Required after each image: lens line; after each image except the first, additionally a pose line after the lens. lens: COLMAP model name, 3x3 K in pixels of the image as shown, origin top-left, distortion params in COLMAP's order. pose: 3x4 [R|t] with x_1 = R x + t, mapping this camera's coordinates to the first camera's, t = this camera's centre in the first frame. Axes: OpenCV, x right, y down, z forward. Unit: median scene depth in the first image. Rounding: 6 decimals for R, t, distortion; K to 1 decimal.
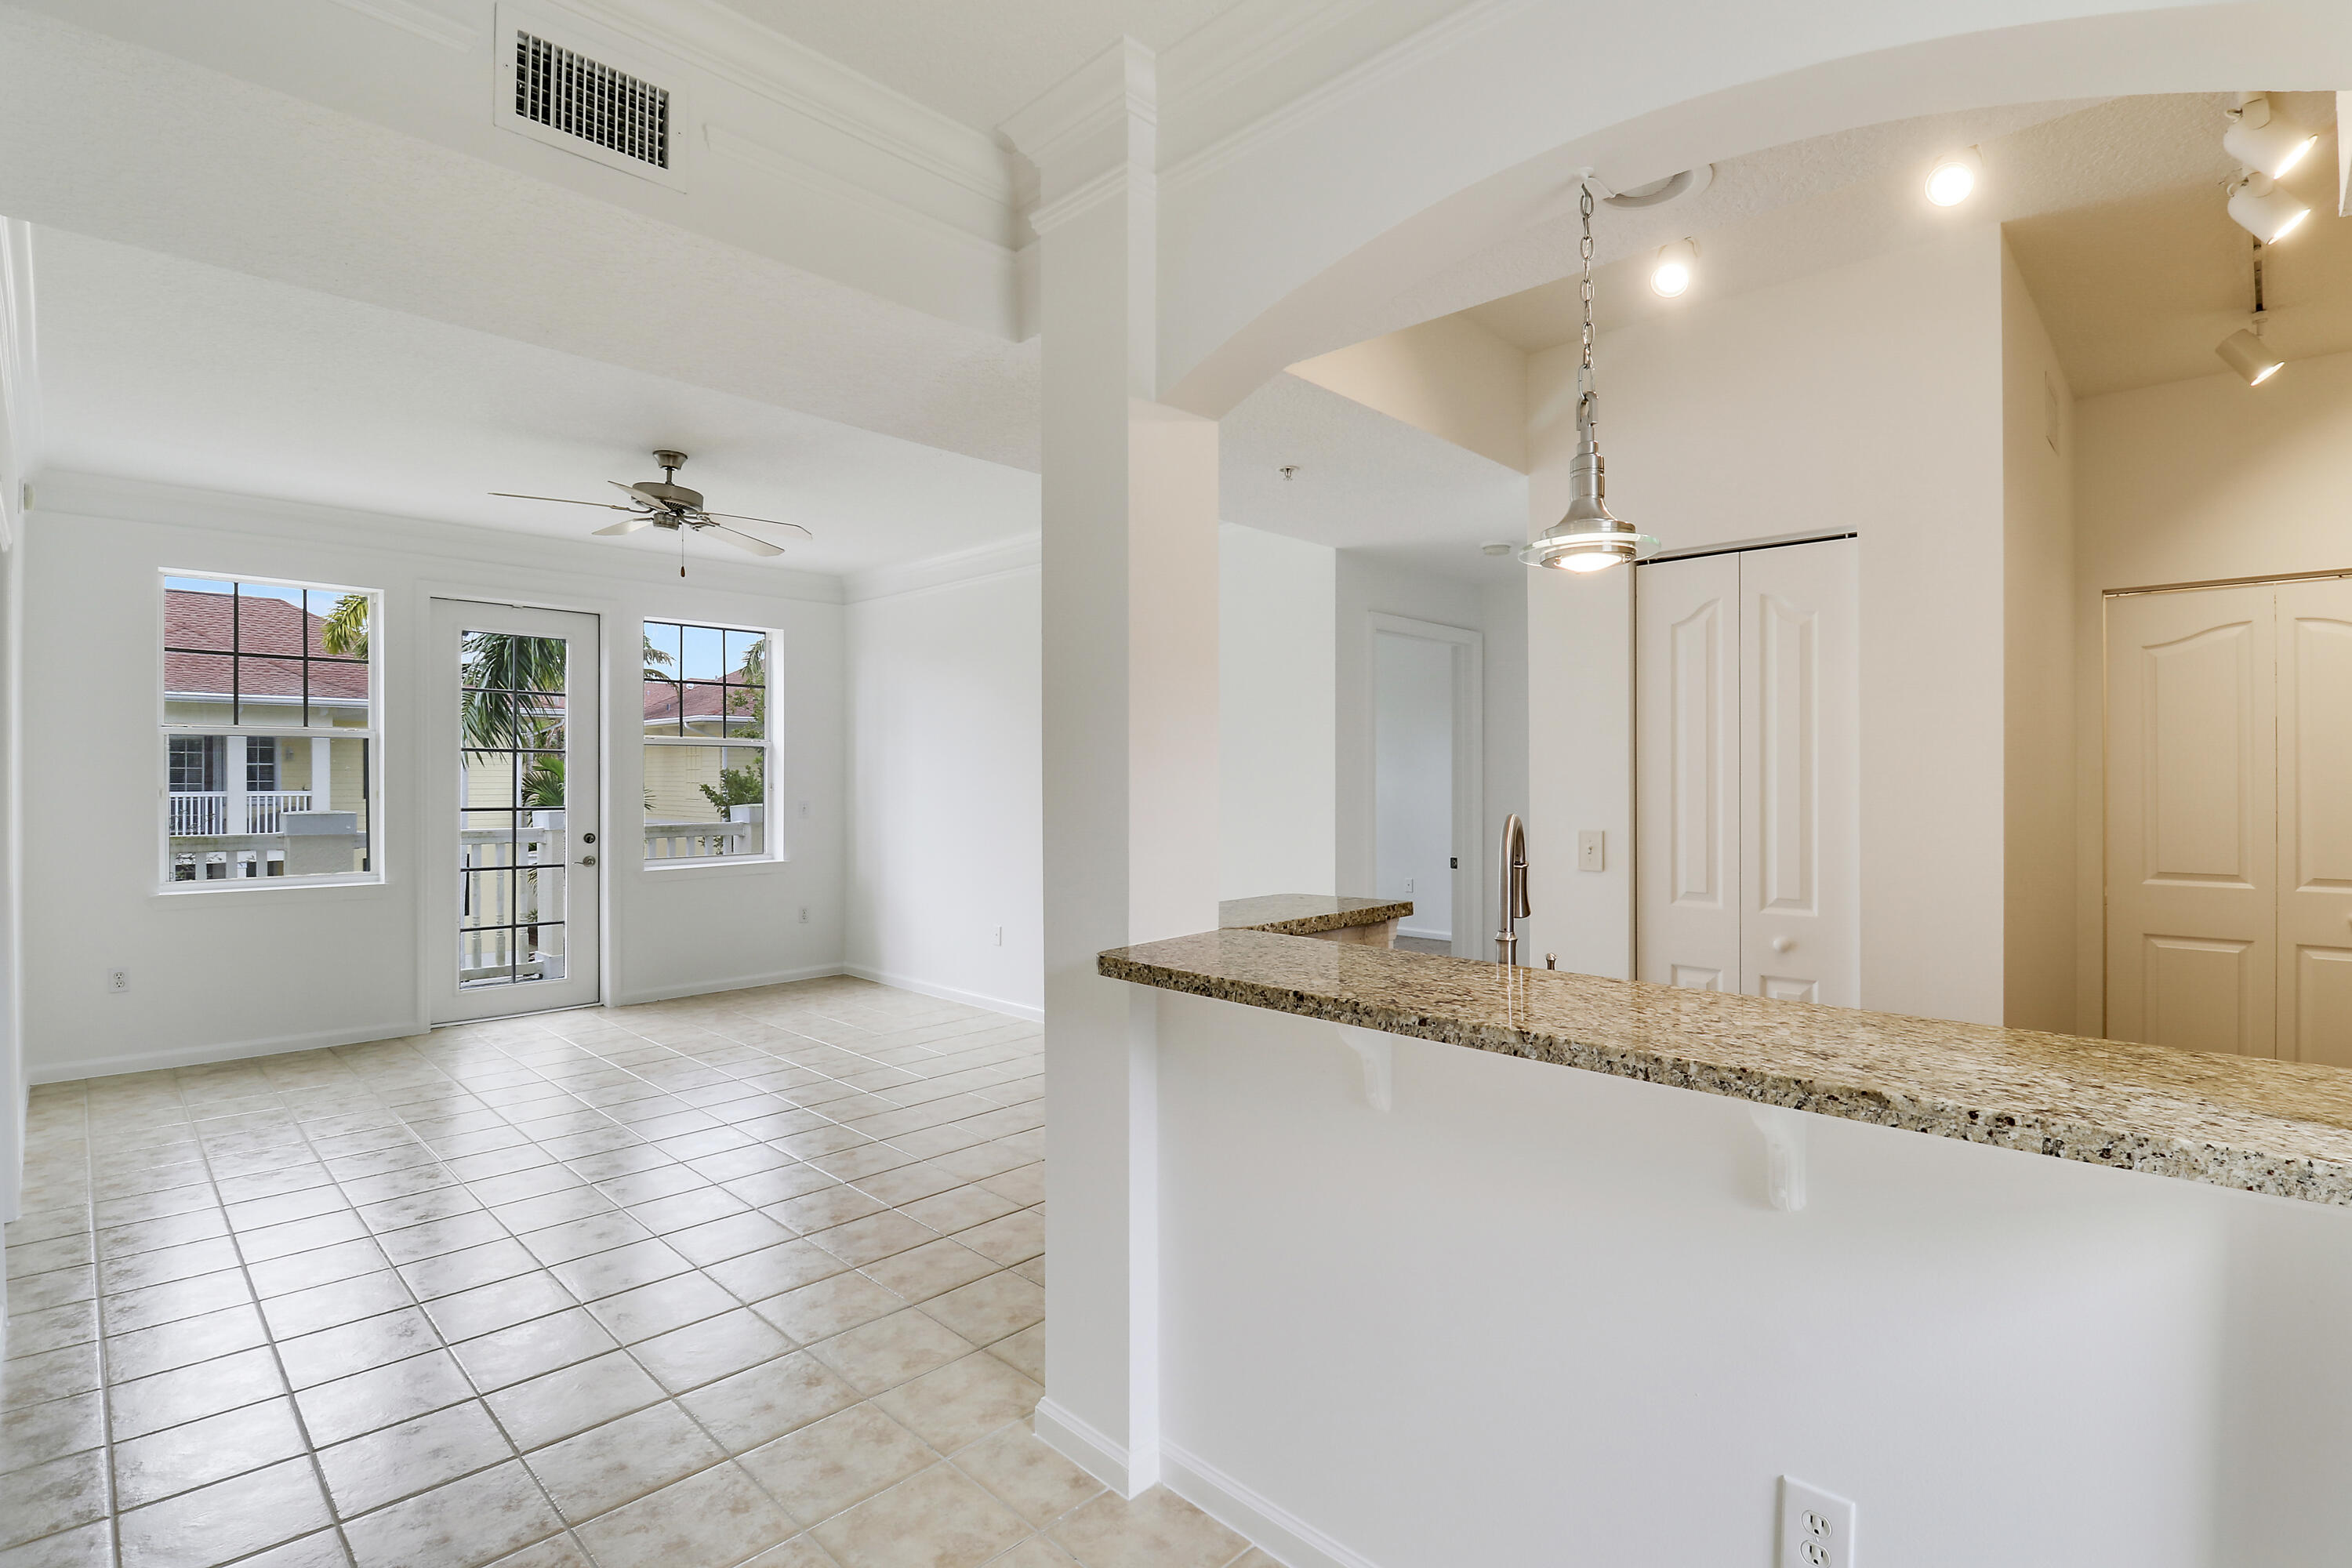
lens RADIAL K [[1107.5, 0, 1165.8], [0, 1107.5, 780.2], [0, 0, 1]] dist [-0.003610, -0.008454]
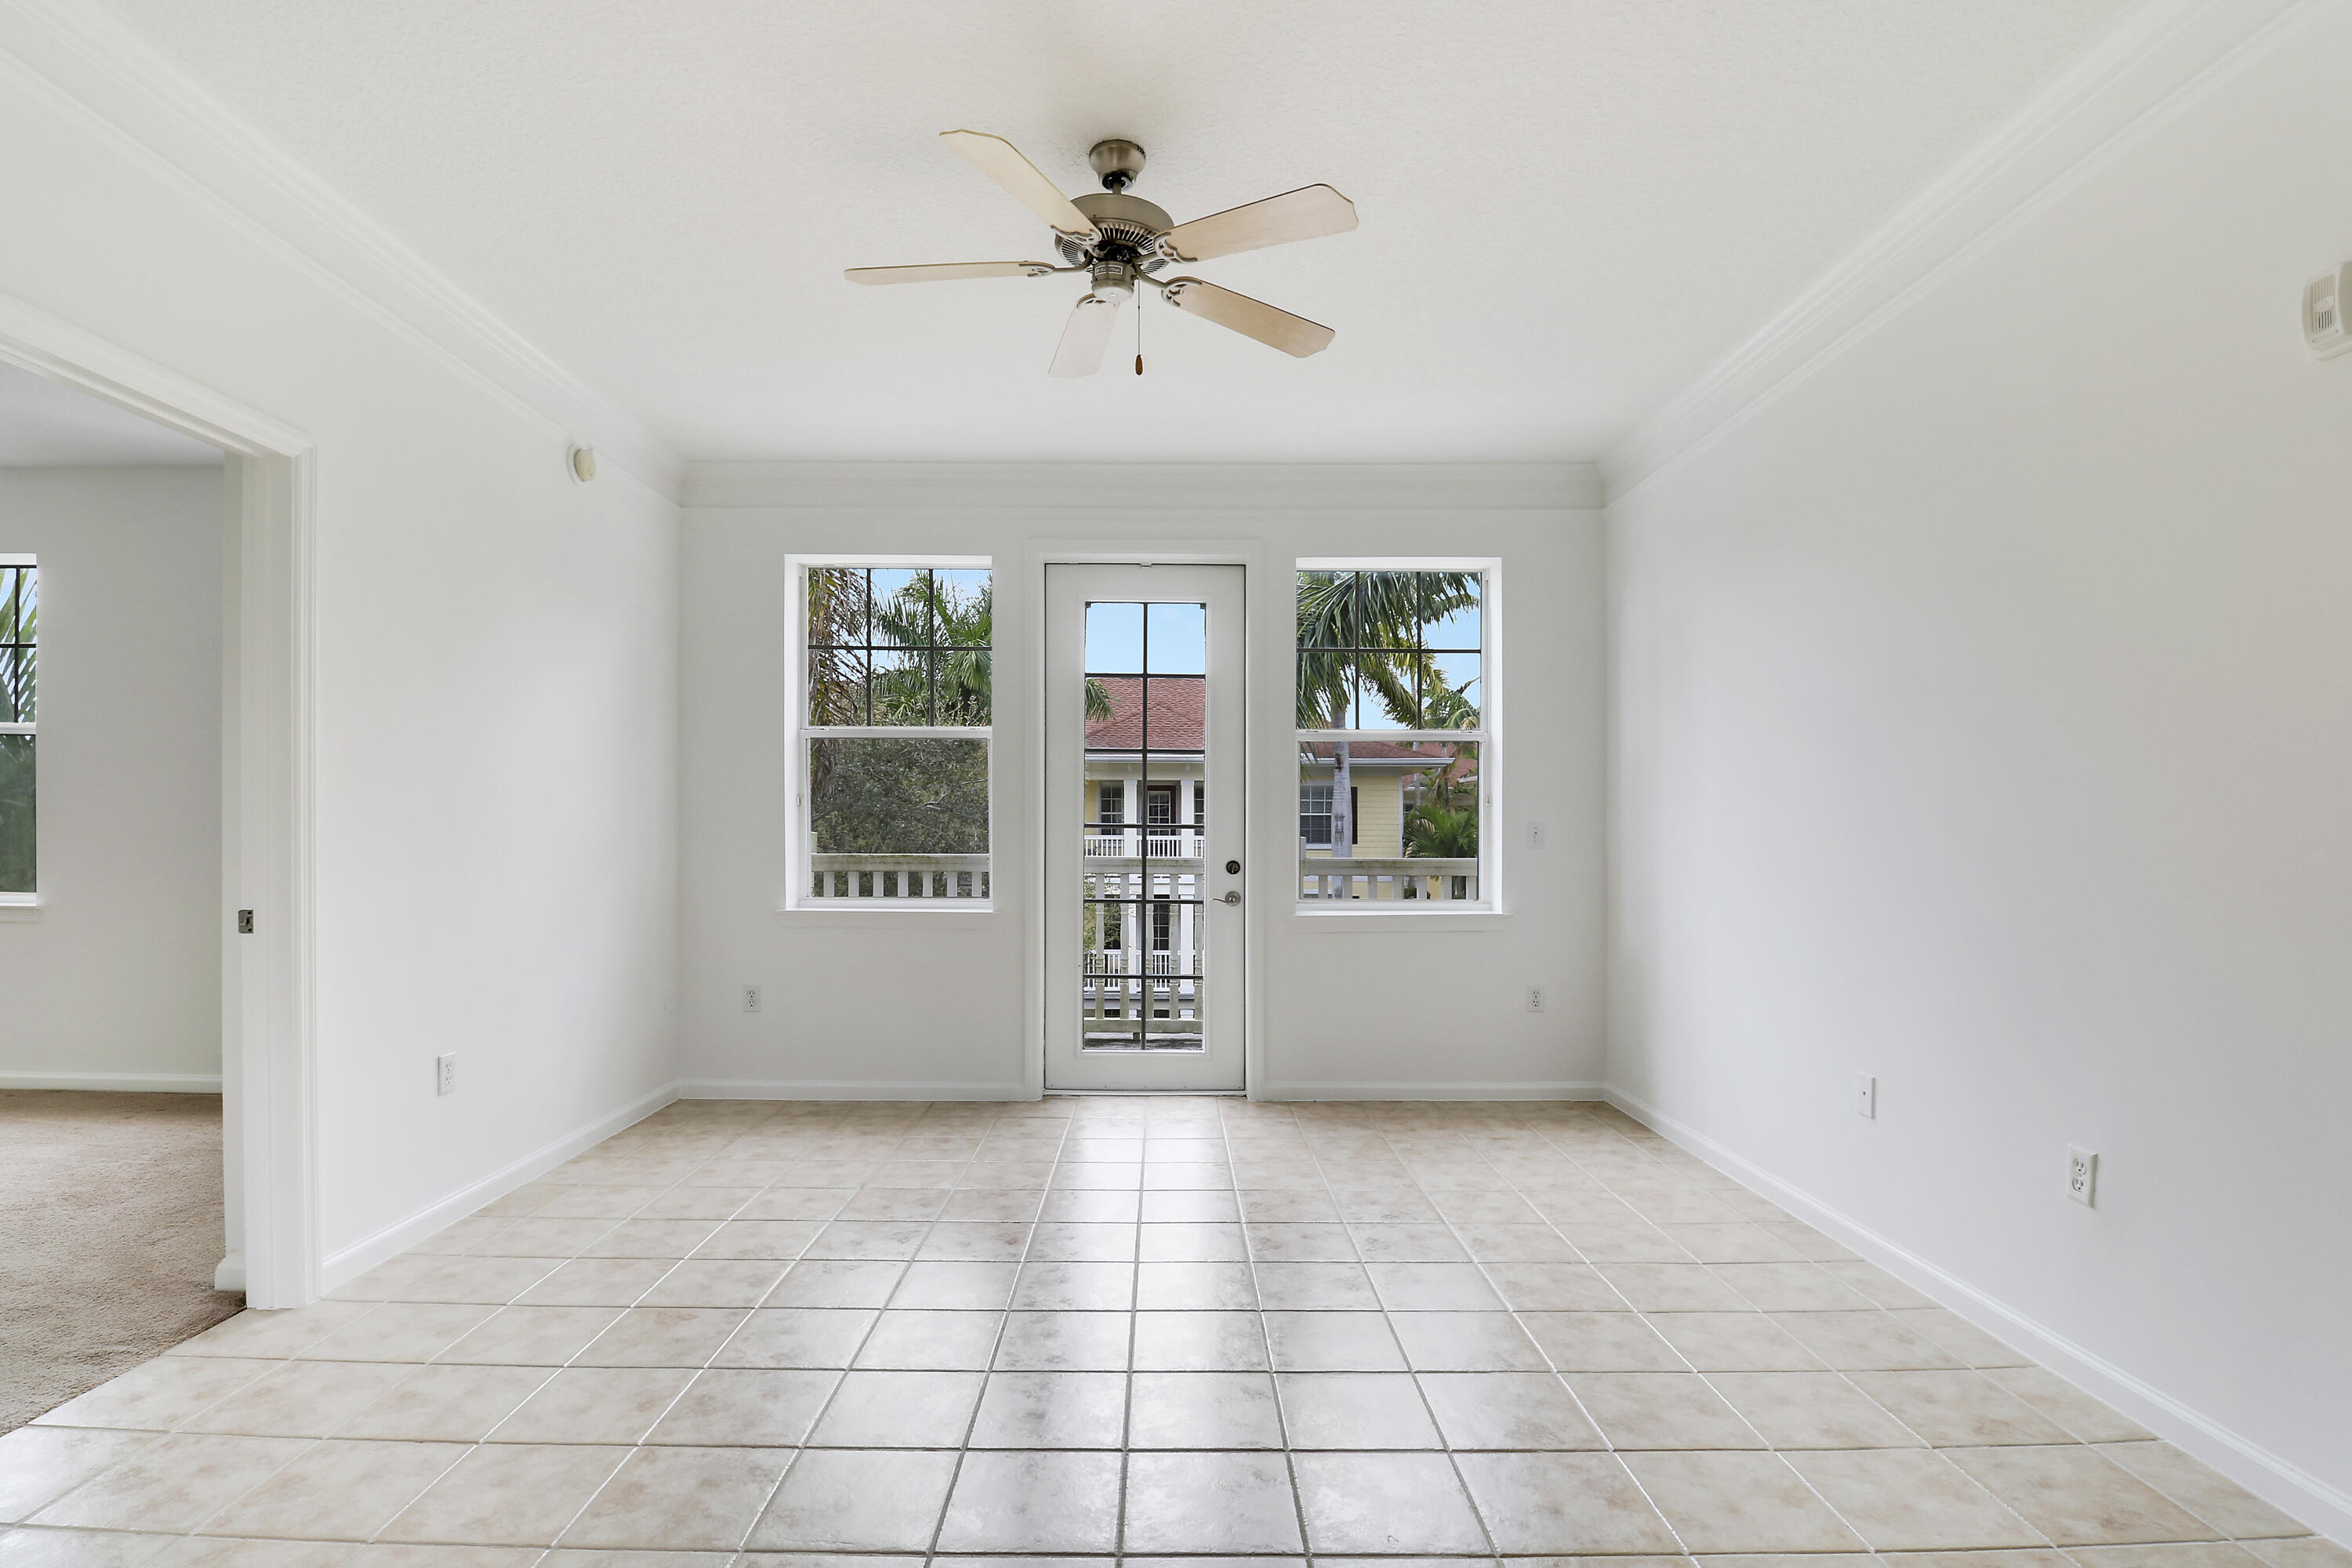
lens RADIAL K [[1107.5, 0, 1163.2], [0, 1107.5, 835.3], [0, 0, 1]] dist [-0.003610, -0.008454]
pose [[0.710074, 0.007515, -0.704087, -0.089915], [-0.008806, 0.999960, 0.001793, 0.082241], [0.704072, 0.004927, 0.710112, 1.221125]]
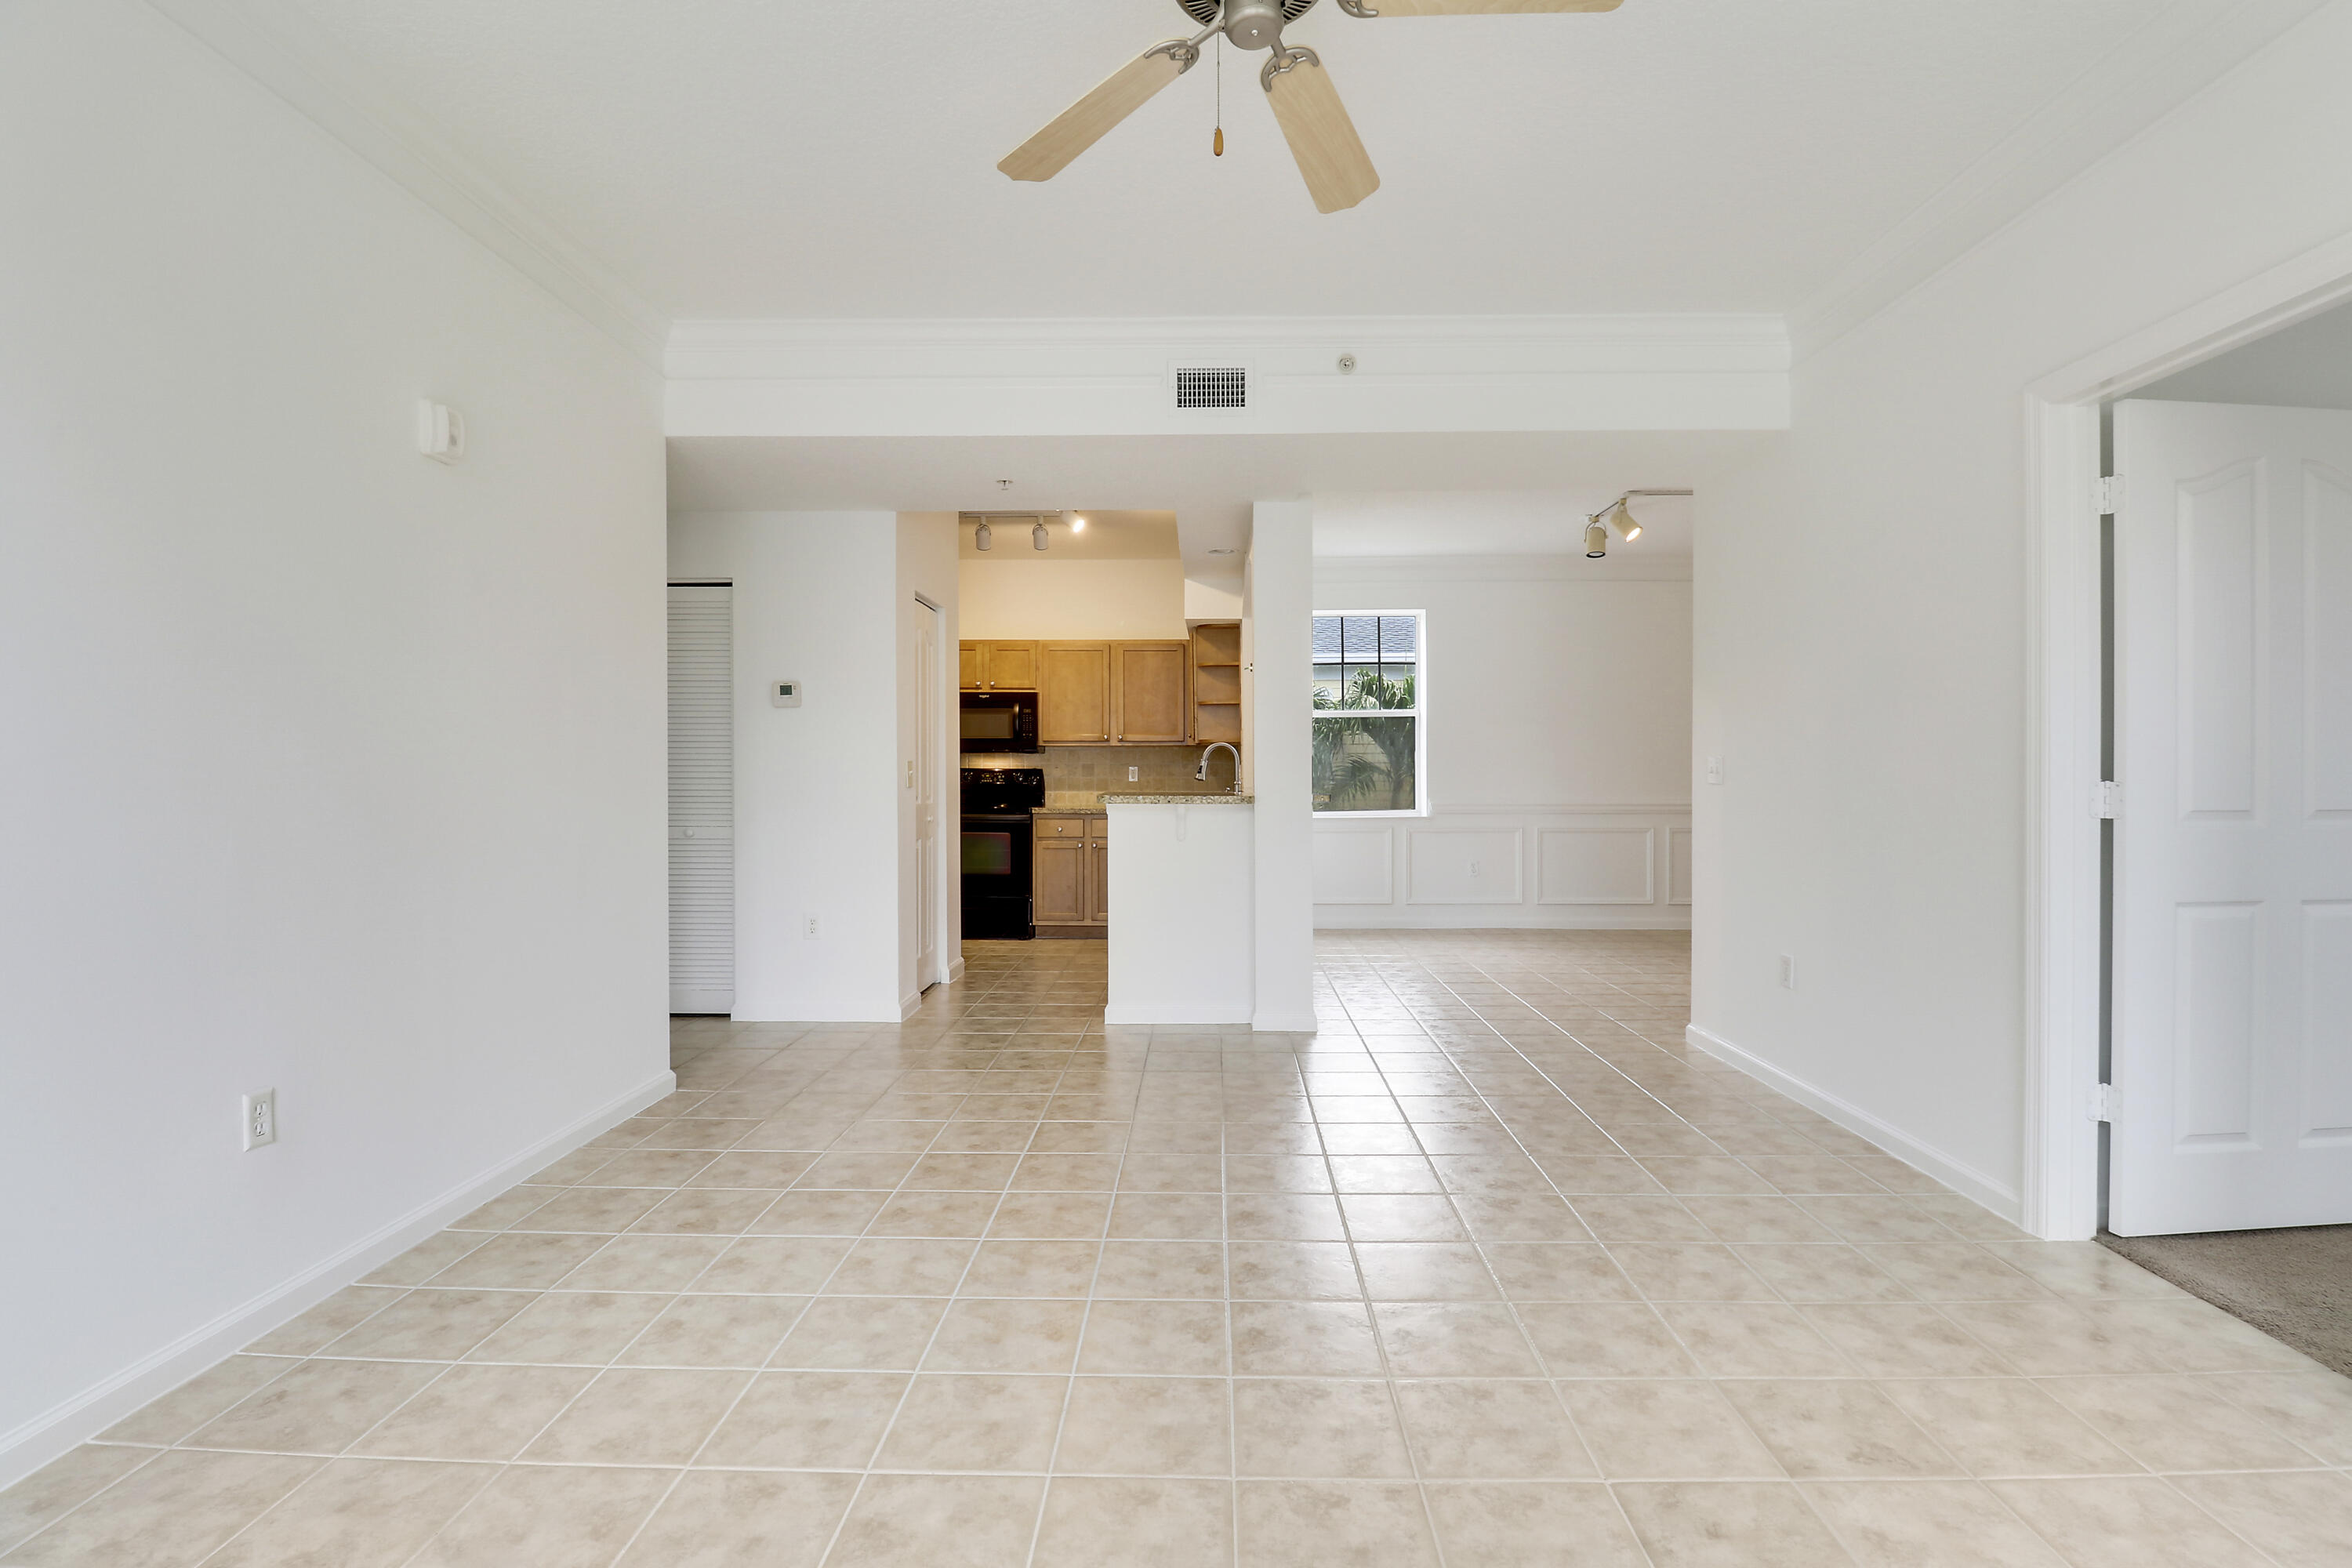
lens RADIAL K [[1107.5, 0, 1203.2], [0, 1107.5, 759.9], [0, 0, 1]] dist [-0.003610, -0.008454]
pose [[-0.704107, 0.008877, 0.710038, -1.413764], [0.005987, 0.999961, -0.006564, 0.076165], [-0.710068, -0.000371, -0.704133, 2.536671]]
